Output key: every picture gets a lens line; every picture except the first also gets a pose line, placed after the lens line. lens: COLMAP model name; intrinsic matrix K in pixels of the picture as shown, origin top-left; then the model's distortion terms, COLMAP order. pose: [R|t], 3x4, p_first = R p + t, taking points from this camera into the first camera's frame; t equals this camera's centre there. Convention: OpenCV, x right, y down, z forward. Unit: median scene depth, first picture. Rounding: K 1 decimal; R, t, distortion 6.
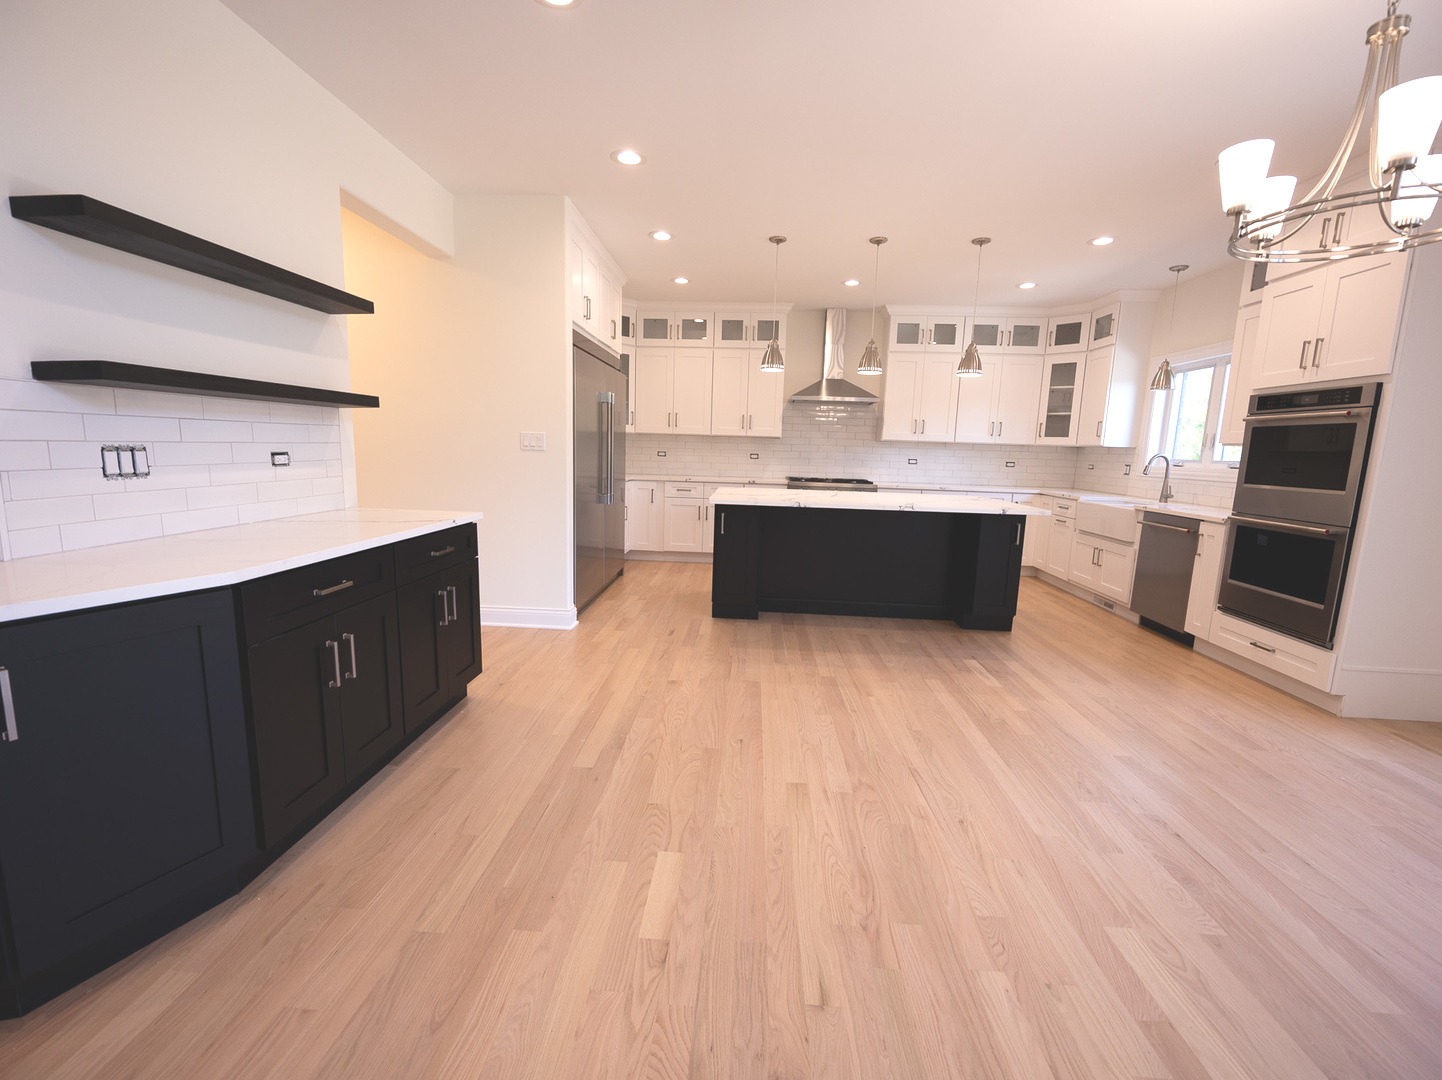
lens RADIAL K [[623.0, 0, 722.2], [0, 623.0, 541.4], [0, 0, 1]] dist [0.003519, -0.001999]
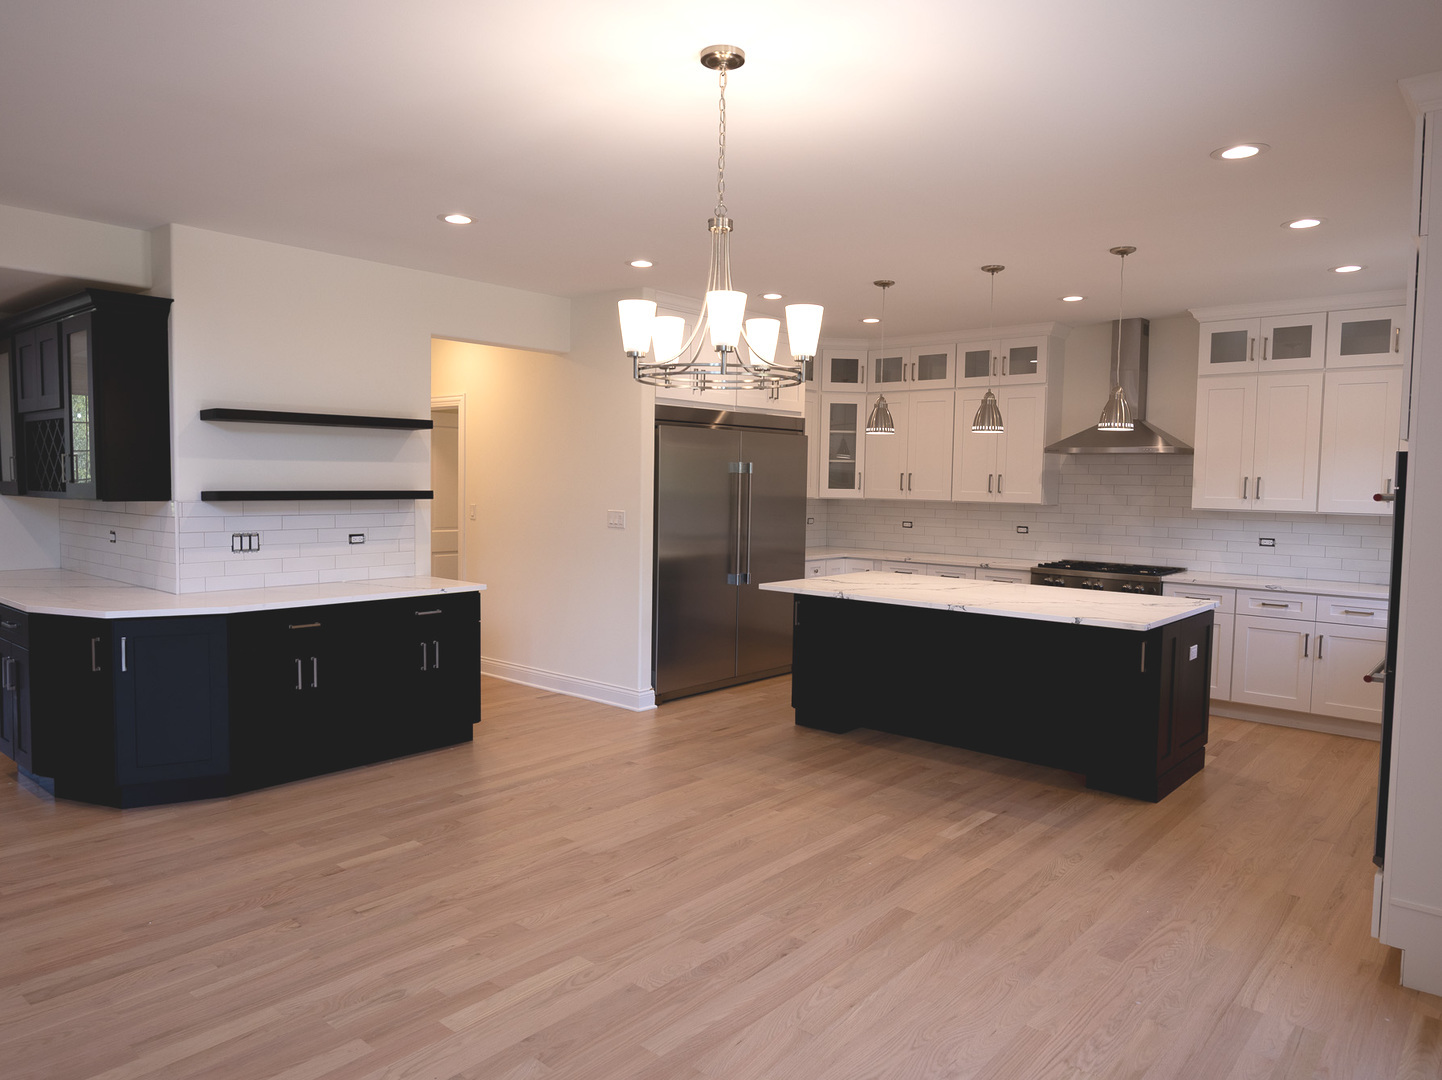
lens RADIAL K [[979.2, 0, 718.7], [0, 979.2, 538.7], [0, 0, 1]] dist [-0.009303, 0.001091]
pose [[0.794103, 0.020194, -0.607448, 0.801039], [-0.084472, 0.993415, -0.077403, -0.018624], [0.601885, 0.112778, 0.790579, -0.161755]]
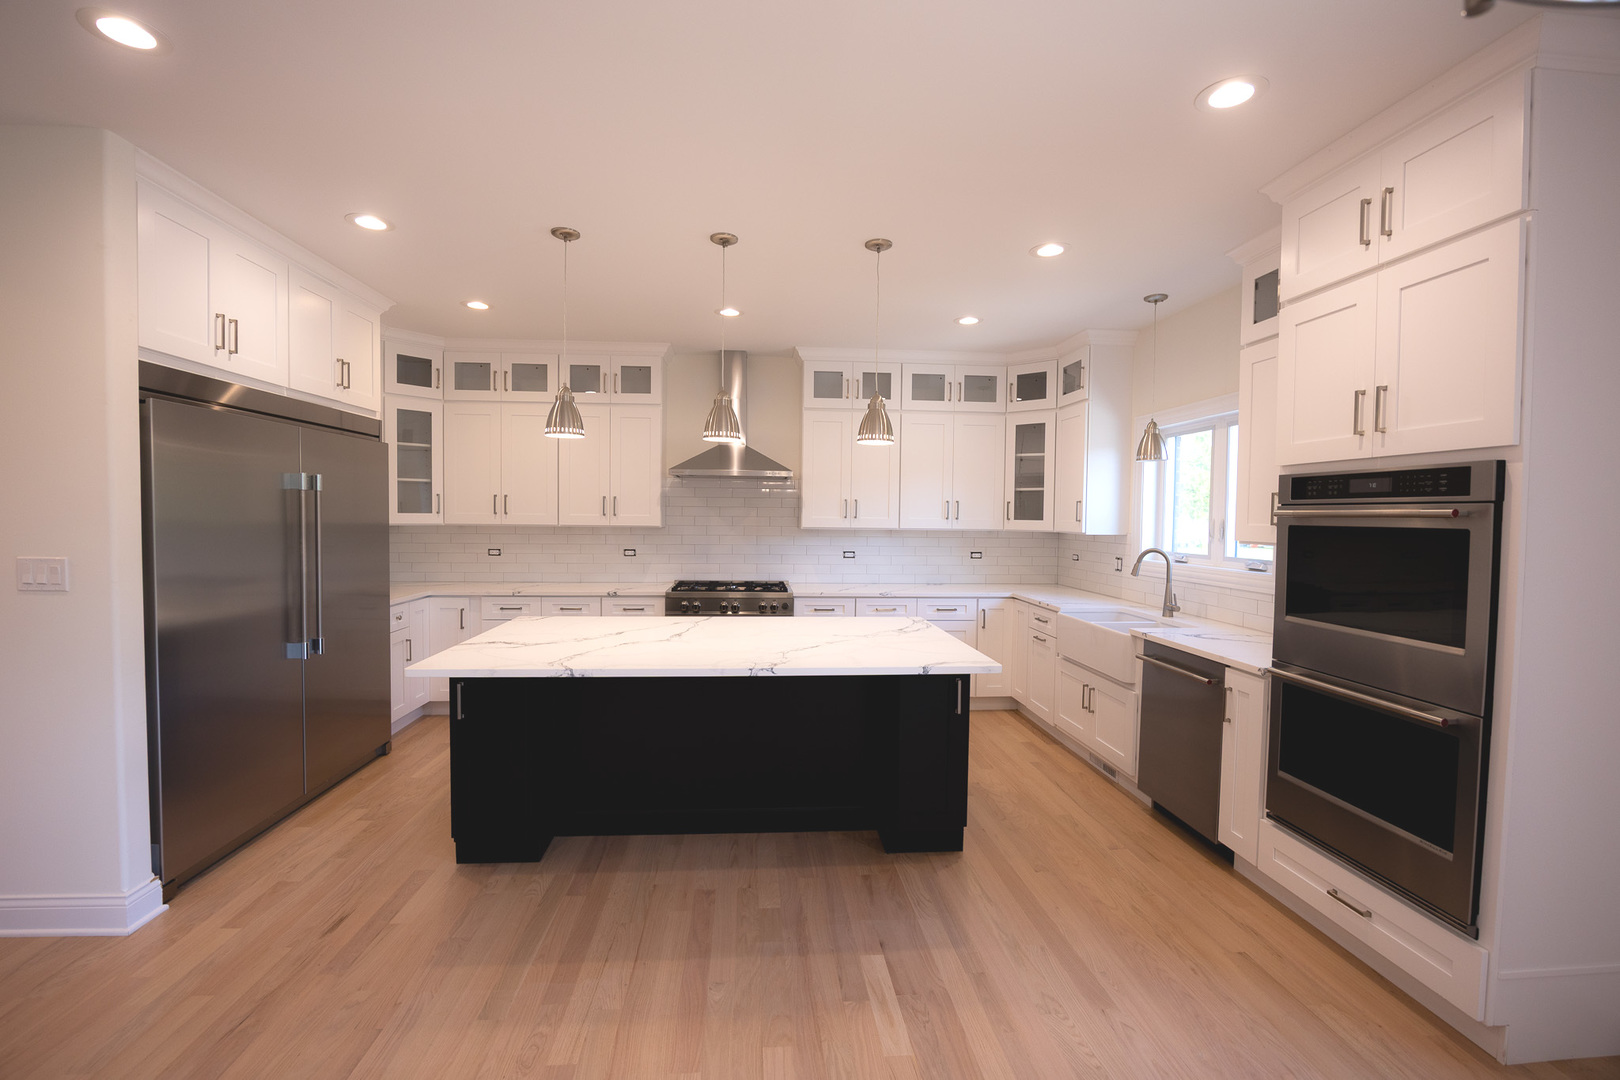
lens RADIAL K [[692.7, 0, 805.8], [0, 692.7, 538.4], [0, 0, 1]] dist [-0.015695, 0.000956]
pose [[0.990348, -0.024018, 0.136509, 0.250433], [0.039281, 0.993129, -0.110236, -0.102502], [-0.132924, 0.114534, 0.984486, 0.351291]]
